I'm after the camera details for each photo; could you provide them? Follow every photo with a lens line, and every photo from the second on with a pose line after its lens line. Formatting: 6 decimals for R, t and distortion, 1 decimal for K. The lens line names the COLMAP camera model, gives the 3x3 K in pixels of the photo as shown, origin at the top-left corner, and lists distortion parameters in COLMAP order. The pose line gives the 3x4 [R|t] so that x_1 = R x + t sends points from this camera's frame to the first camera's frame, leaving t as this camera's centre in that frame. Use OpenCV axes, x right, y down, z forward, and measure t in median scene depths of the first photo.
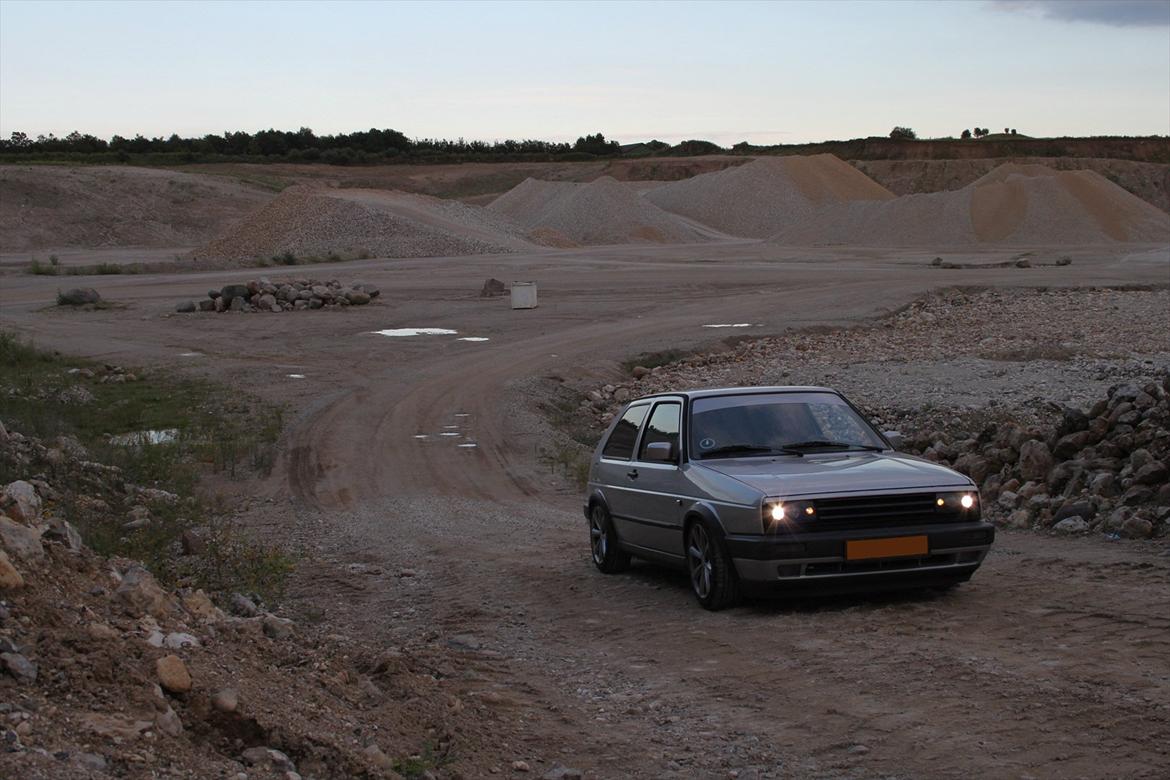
lens RADIAL K [[1466.8, 0, 585.0], [0, 1466.8, 390.0], [0, 0, 1]] dist [-0.050994, 0.086420]
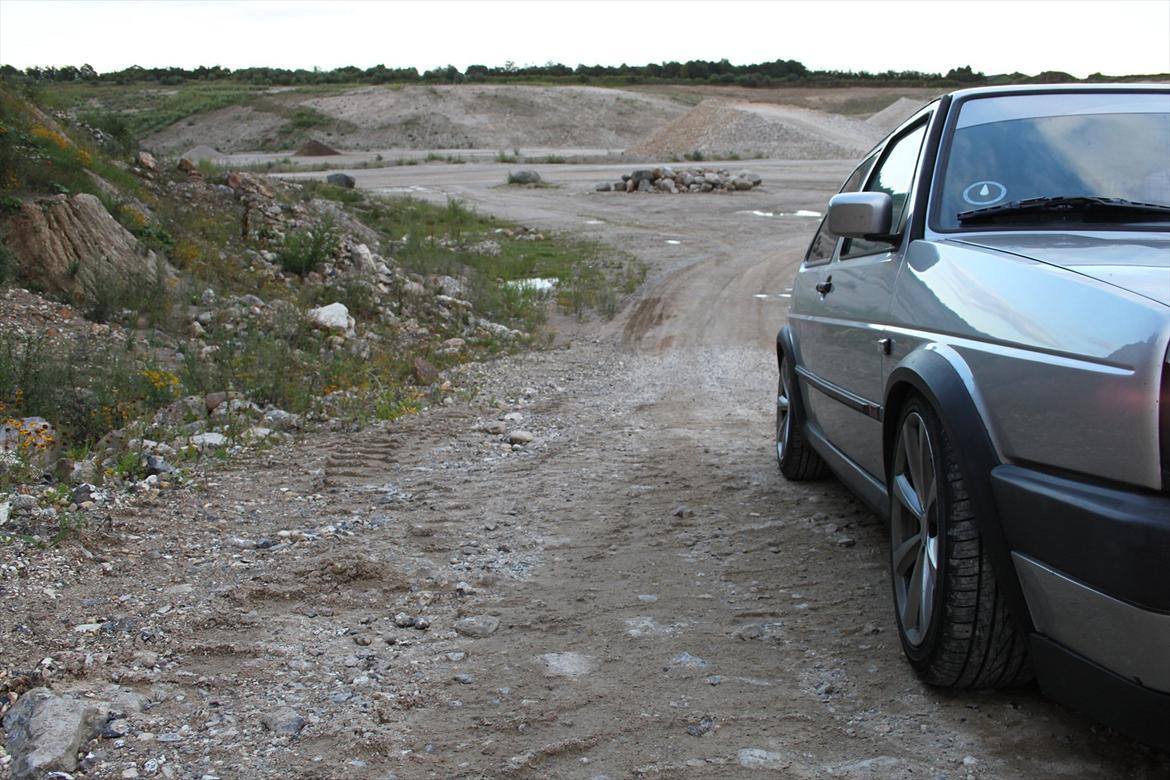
lens RADIAL K [[1070.2, 0, 600.4], [0, 1070.2, 387.3], [0, 0, 1]] dist [-0.149437, 0.161186]
pose [[0.948069, 0.084821, -0.306548, 0.014294], [-0.052984, 0.992436, 0.110740, 0.011284], [0.313622, -0.088747, 0.945392, 0.133490]]
